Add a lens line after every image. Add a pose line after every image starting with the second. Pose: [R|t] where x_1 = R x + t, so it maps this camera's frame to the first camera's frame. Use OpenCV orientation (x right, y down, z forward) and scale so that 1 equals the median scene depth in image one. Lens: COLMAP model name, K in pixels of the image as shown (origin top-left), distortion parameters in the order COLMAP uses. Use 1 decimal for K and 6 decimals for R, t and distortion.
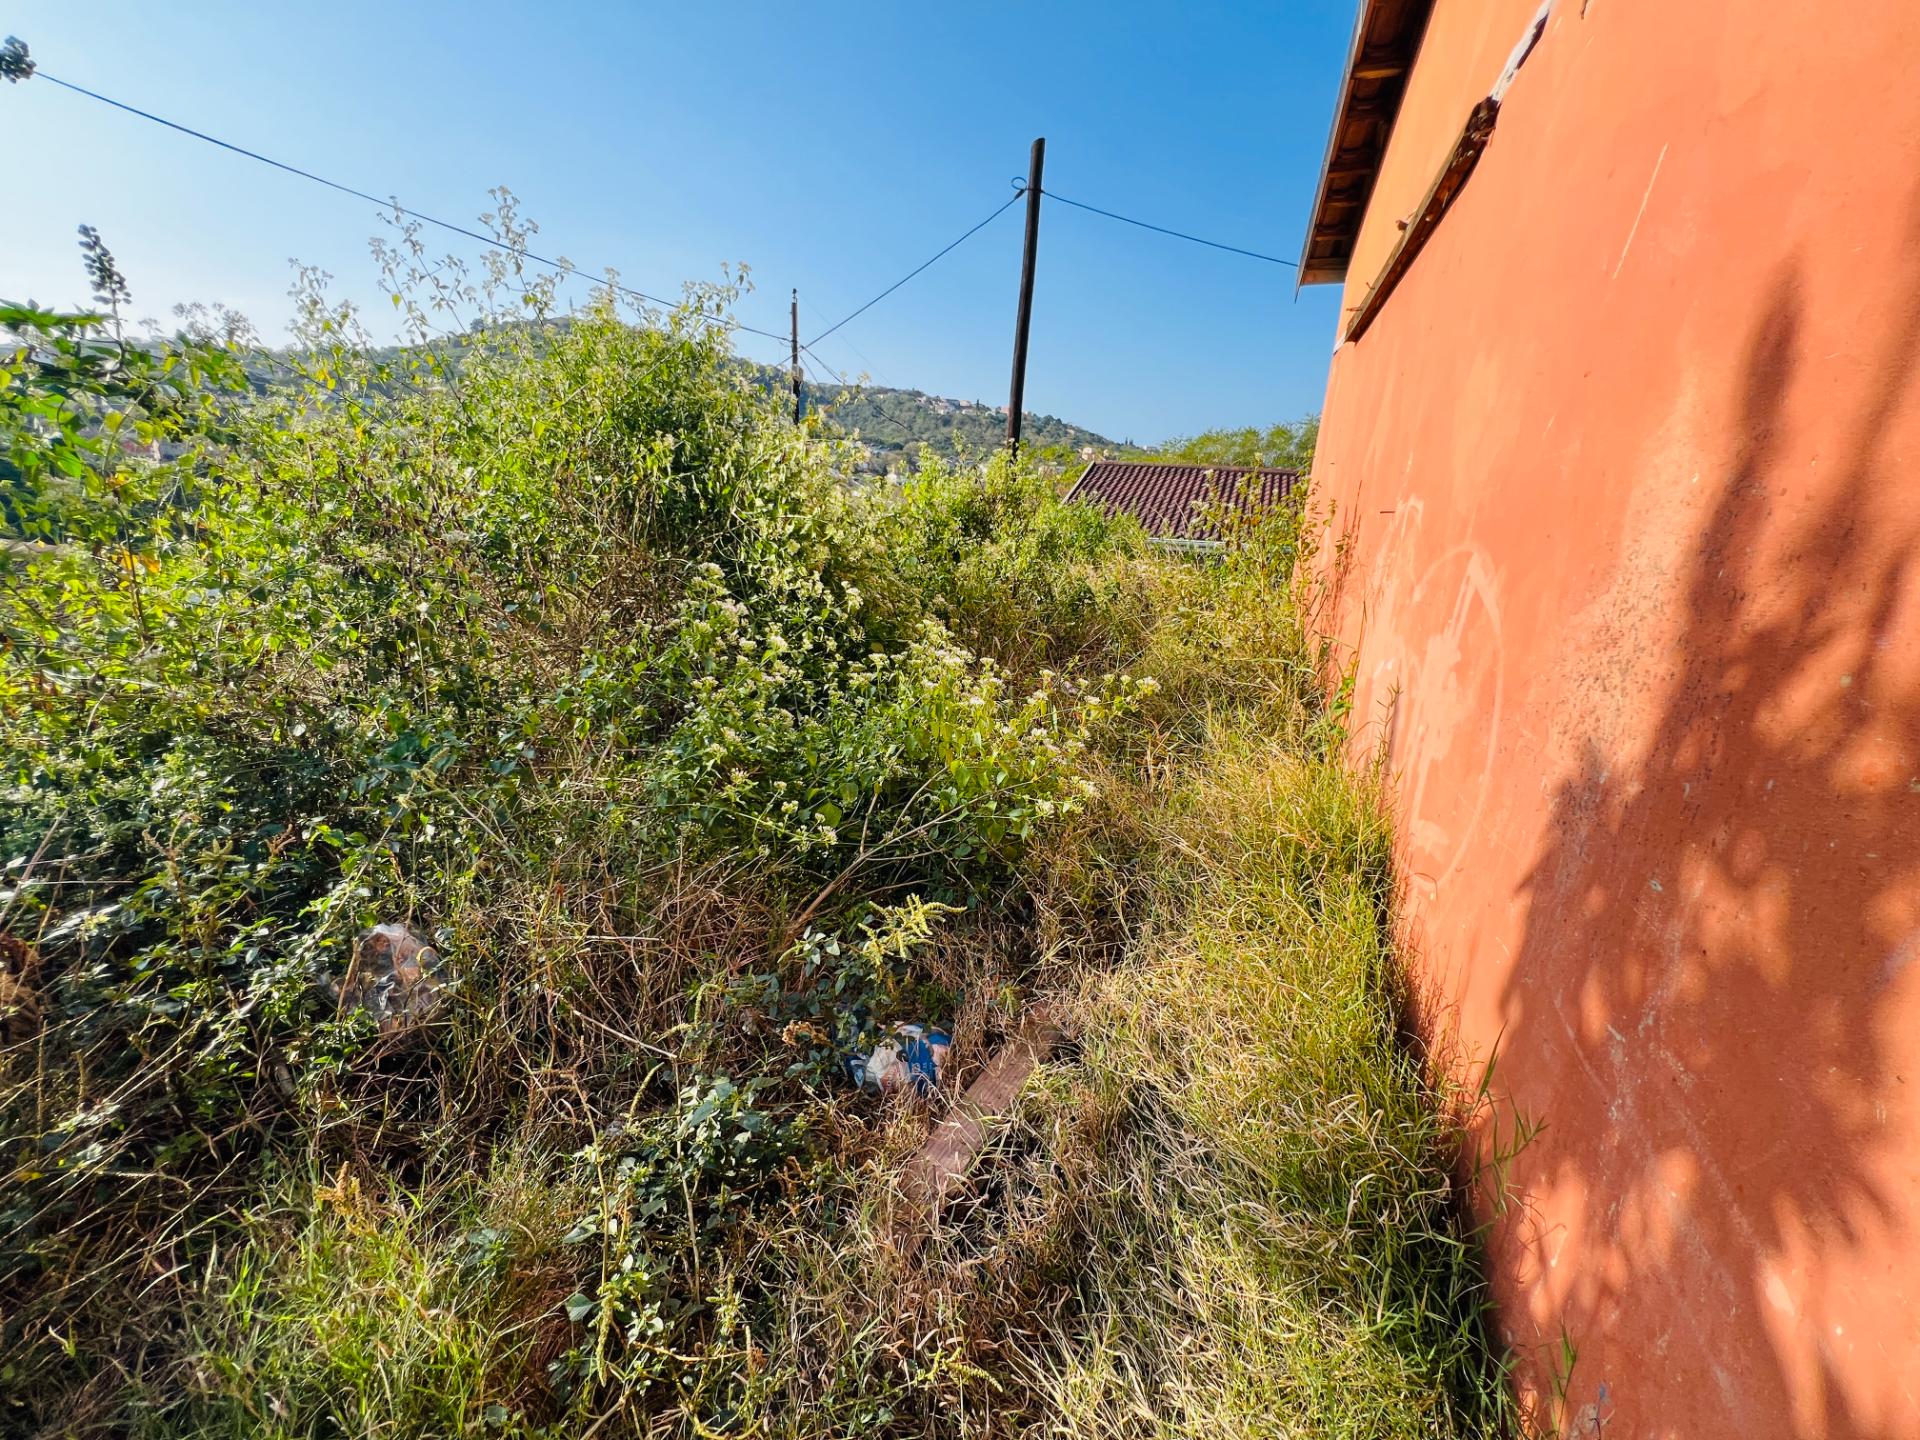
lens RADIAL K [[766.7, 0, 960.0], [0, 766.7, 720.0], [0, 0, 1]] dist [-0.000739, -0.000220]
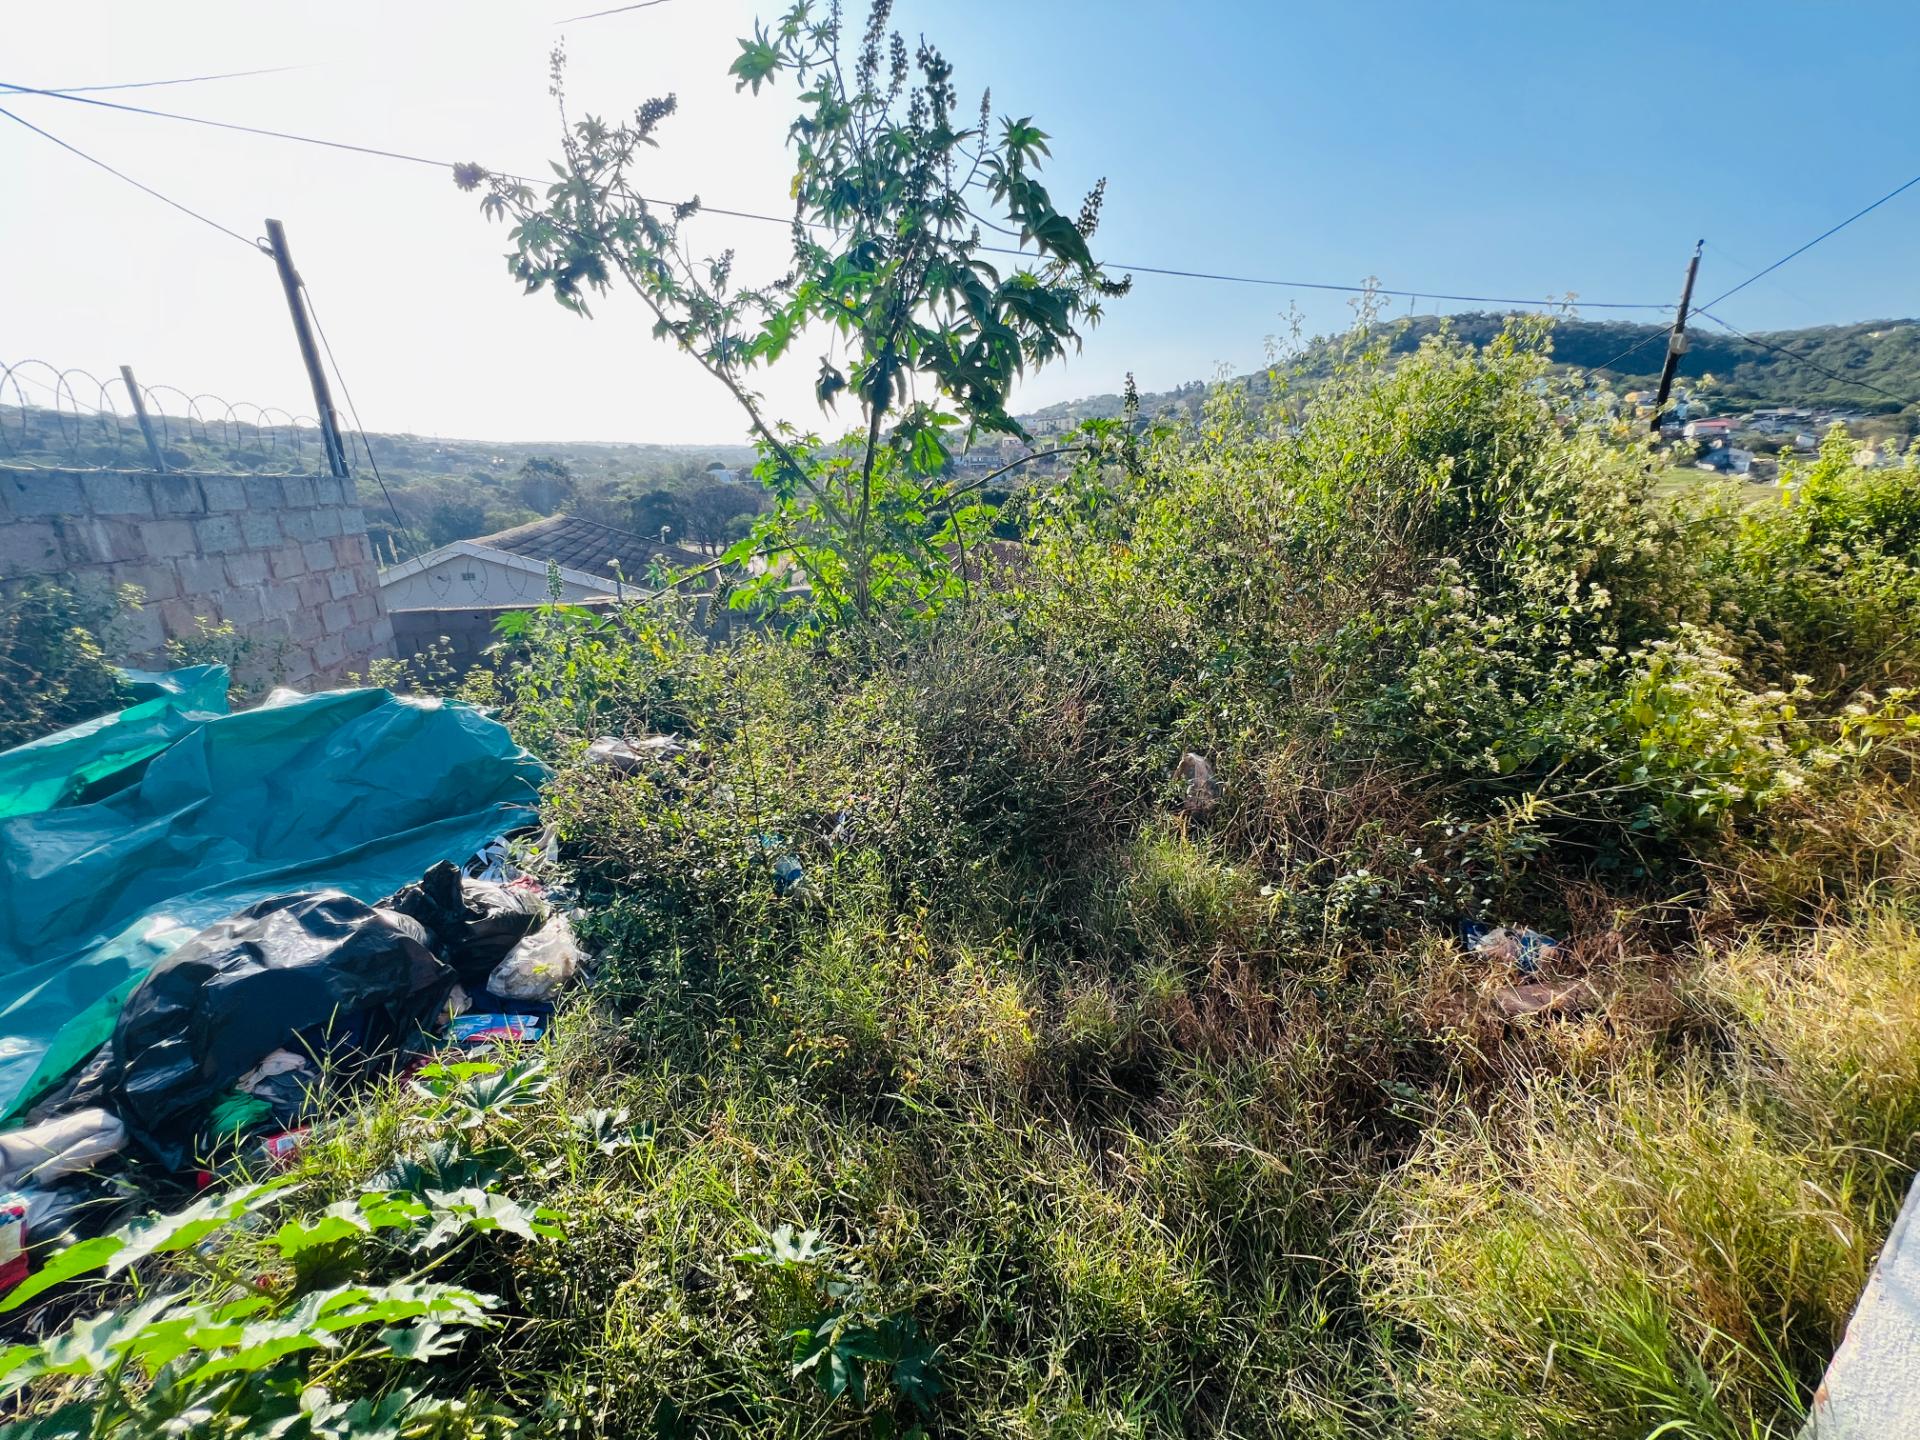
lens RADIAL K [[766.7, 0, 960.0], [0, 766.7, 720.0], [0, 0, 1]] dist [-0.000739, -0.000220]
pose [[0.600002, 0.186639, -0.777923, 0.162446], [-0.191924, 0.977589, 0.086514, 0.076746], [0.776636, 0.097393, 0.622376, -0.298729]]
